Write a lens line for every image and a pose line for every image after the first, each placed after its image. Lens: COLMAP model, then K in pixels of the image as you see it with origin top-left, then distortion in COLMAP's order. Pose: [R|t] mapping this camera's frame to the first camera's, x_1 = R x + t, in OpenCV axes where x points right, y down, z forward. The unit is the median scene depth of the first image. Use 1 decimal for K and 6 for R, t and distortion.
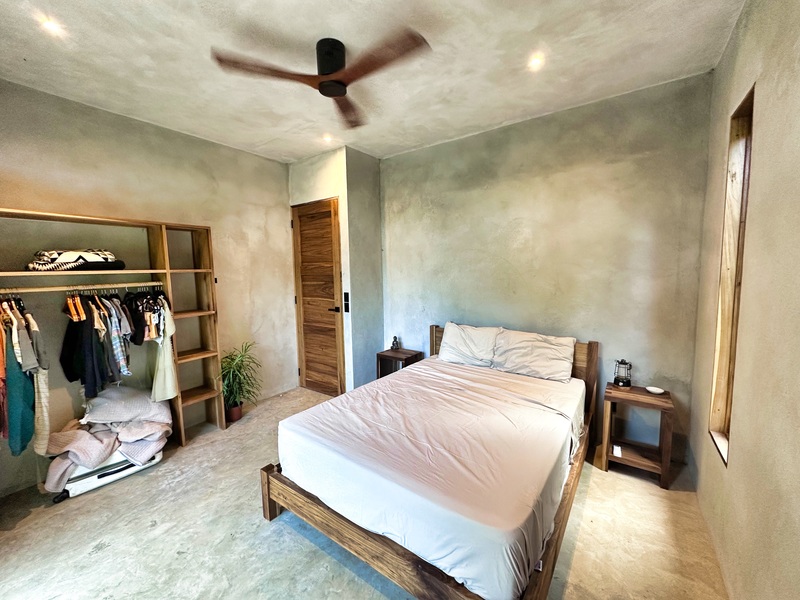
lens RADIAL K [[320.3, 0, 401.8], [0, 320.3, 297.6], [0, 0, 1]] dist [-0.003845, 0.000919]
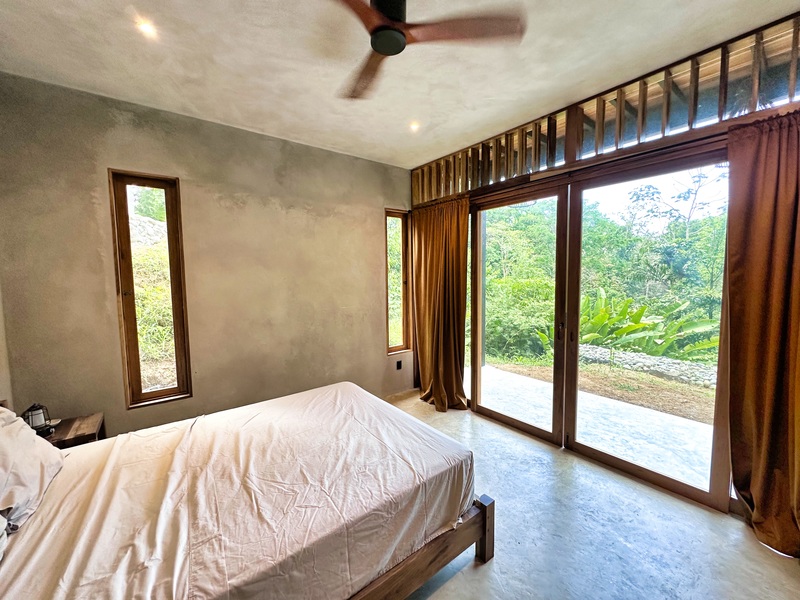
lens RADIAL K [[320.3, 0, 399.8], [0, 320.3, 298.3], [0, 0, 1]] dist [-0.003845, 0.000919]
pose [[-0.954767, 0.011159, 0.297145, -0.294419], [0.061544, 0.985074, 0.160756, -0.100434], [-0.290916, 0.171772, -0.941203, 1.150449]]
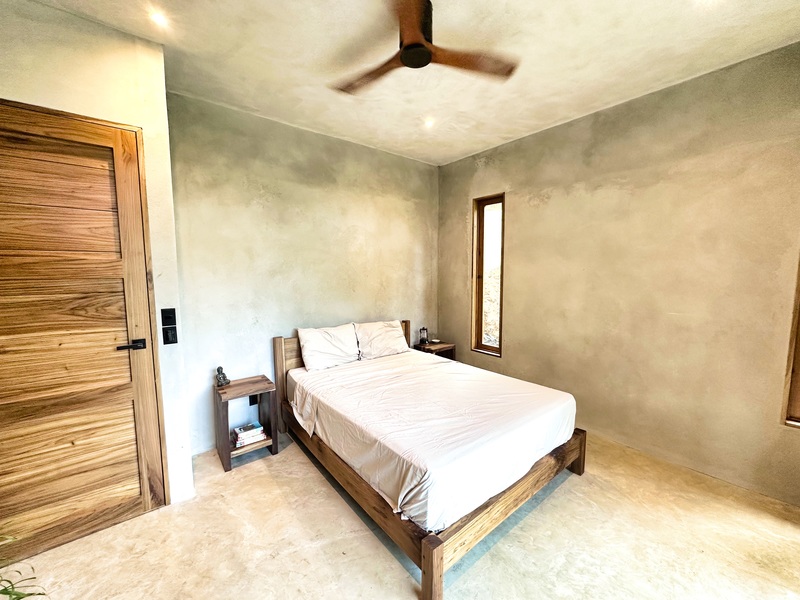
lens RADIAL K [[320.3, 0, 400.1], [0, 320.3, 297.9], [0, 0, 1]] dist [-0.003845, 0.000919]
pose [[0.272681, -0.067455, 0.959737, -0.695071], [0.090351, 0.994926, 0.044257, -0.026654], [-0.957853, 0.074645, 0.277392, 0.534922]]
